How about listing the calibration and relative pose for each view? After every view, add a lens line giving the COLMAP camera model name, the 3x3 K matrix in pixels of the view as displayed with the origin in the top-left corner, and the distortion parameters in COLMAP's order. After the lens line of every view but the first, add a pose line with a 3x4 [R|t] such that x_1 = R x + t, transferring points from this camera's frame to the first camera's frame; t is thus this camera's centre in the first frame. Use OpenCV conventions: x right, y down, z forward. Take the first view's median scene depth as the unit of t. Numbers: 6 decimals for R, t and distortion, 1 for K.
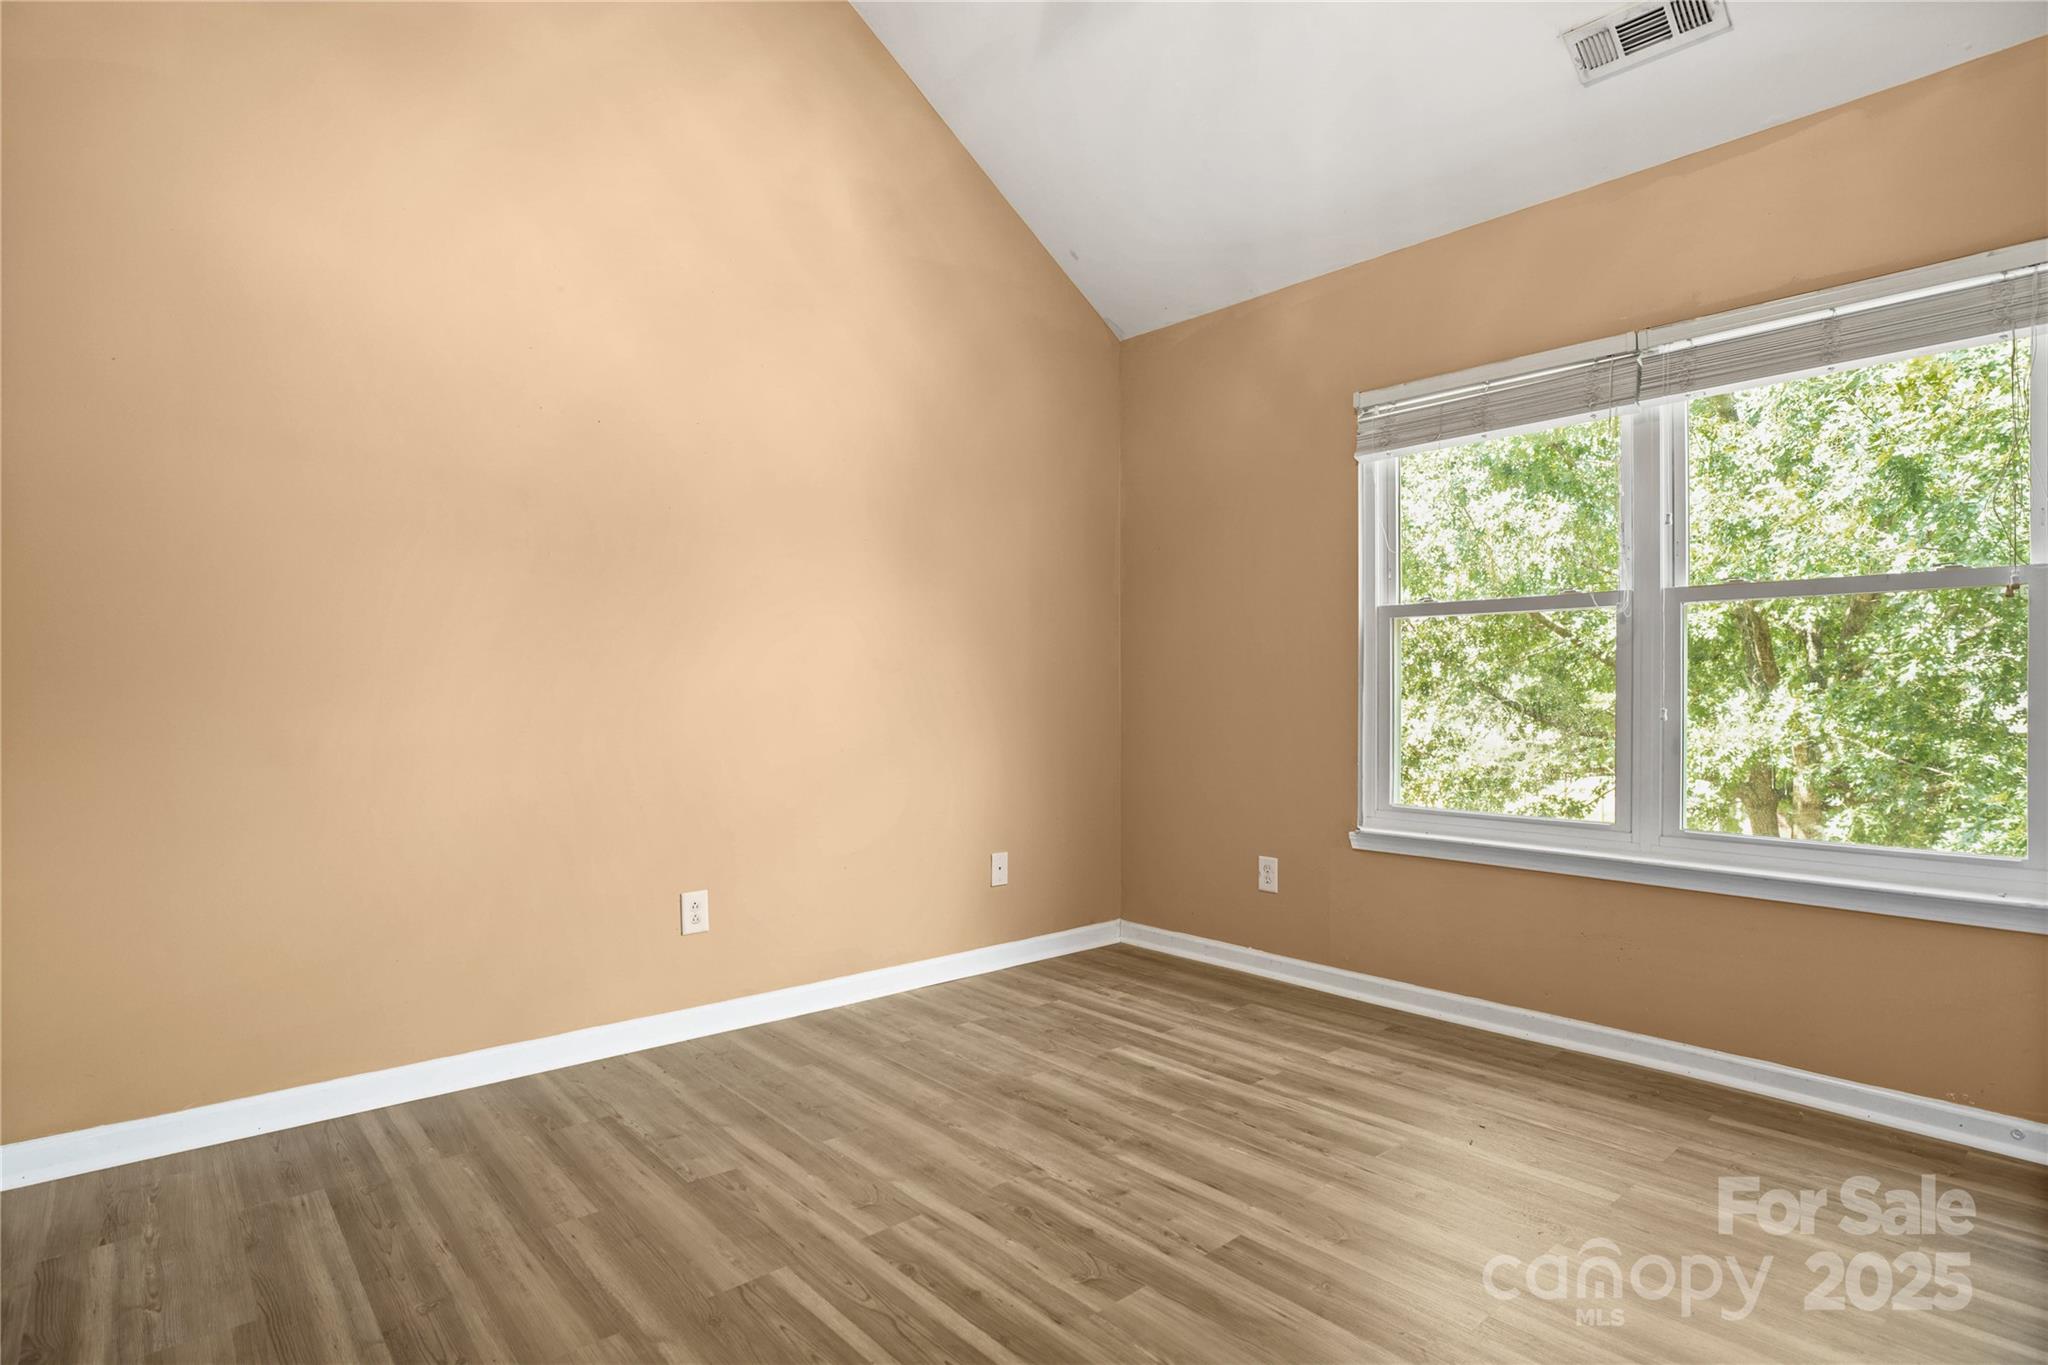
lens RADIAL K [[1061.3, 0, 1024.0], [0, 1061.3, 682.5], [0, 0, 1]] dist [0.000054, 0.000352]
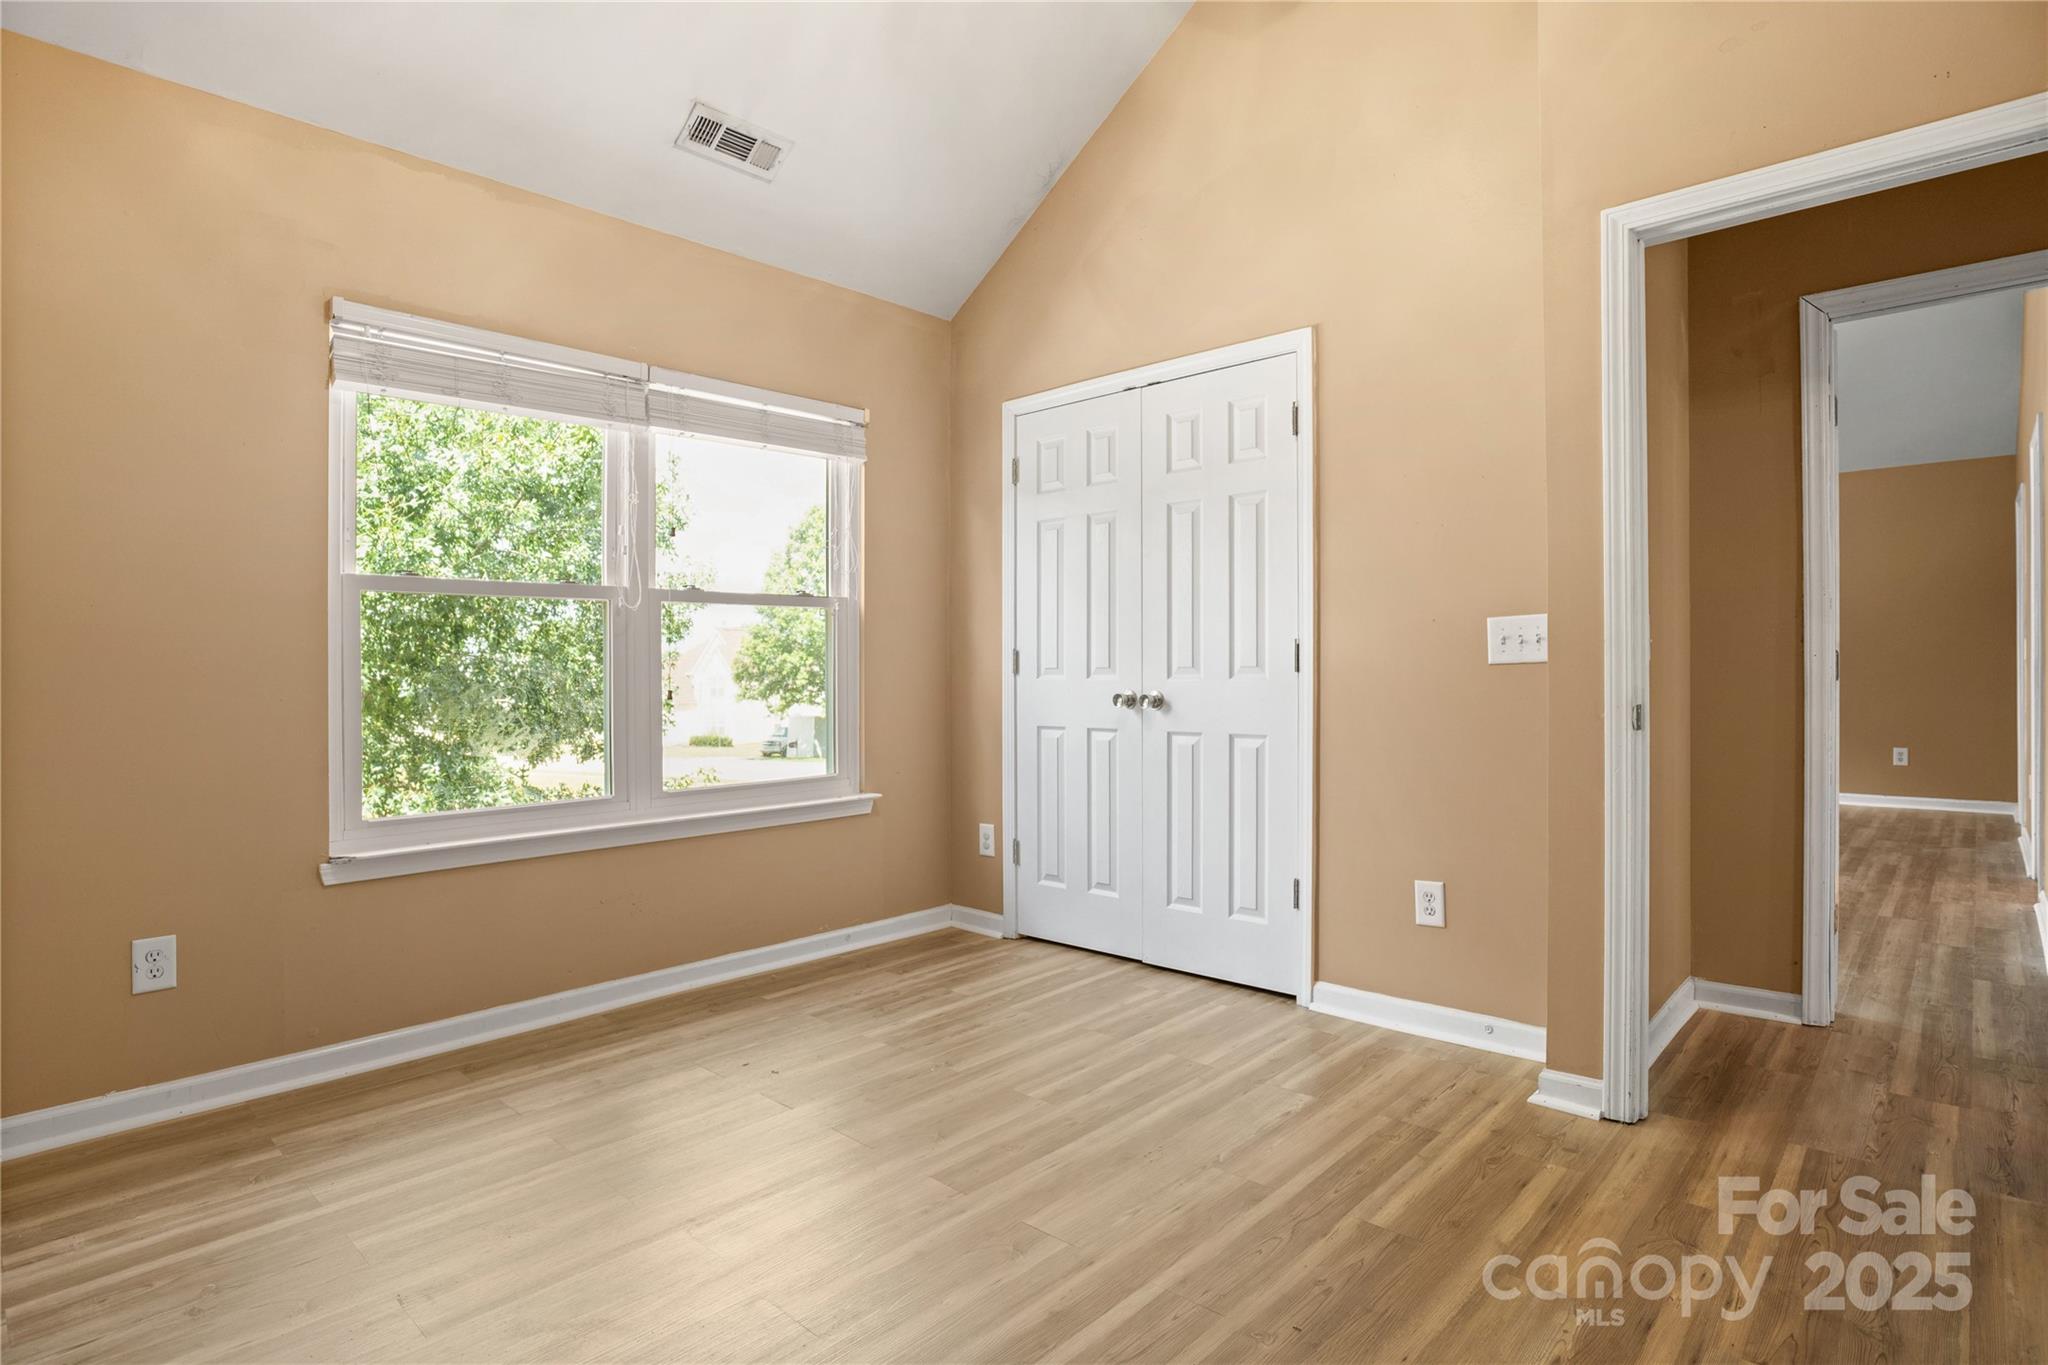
lens RADIAL K [[1061.3, 0, 1024.0], [0, 1061.3, 682.5], [0, 0, 1]] dist [0.000054, 0.000352]
pose [[-0.099449, -0.003416, 0.995037, -0.581087], [0.001566, 0.999992, 0.003590, 0.010098], [-0.995041, 0.001915, -0.099443, 0.670505]]
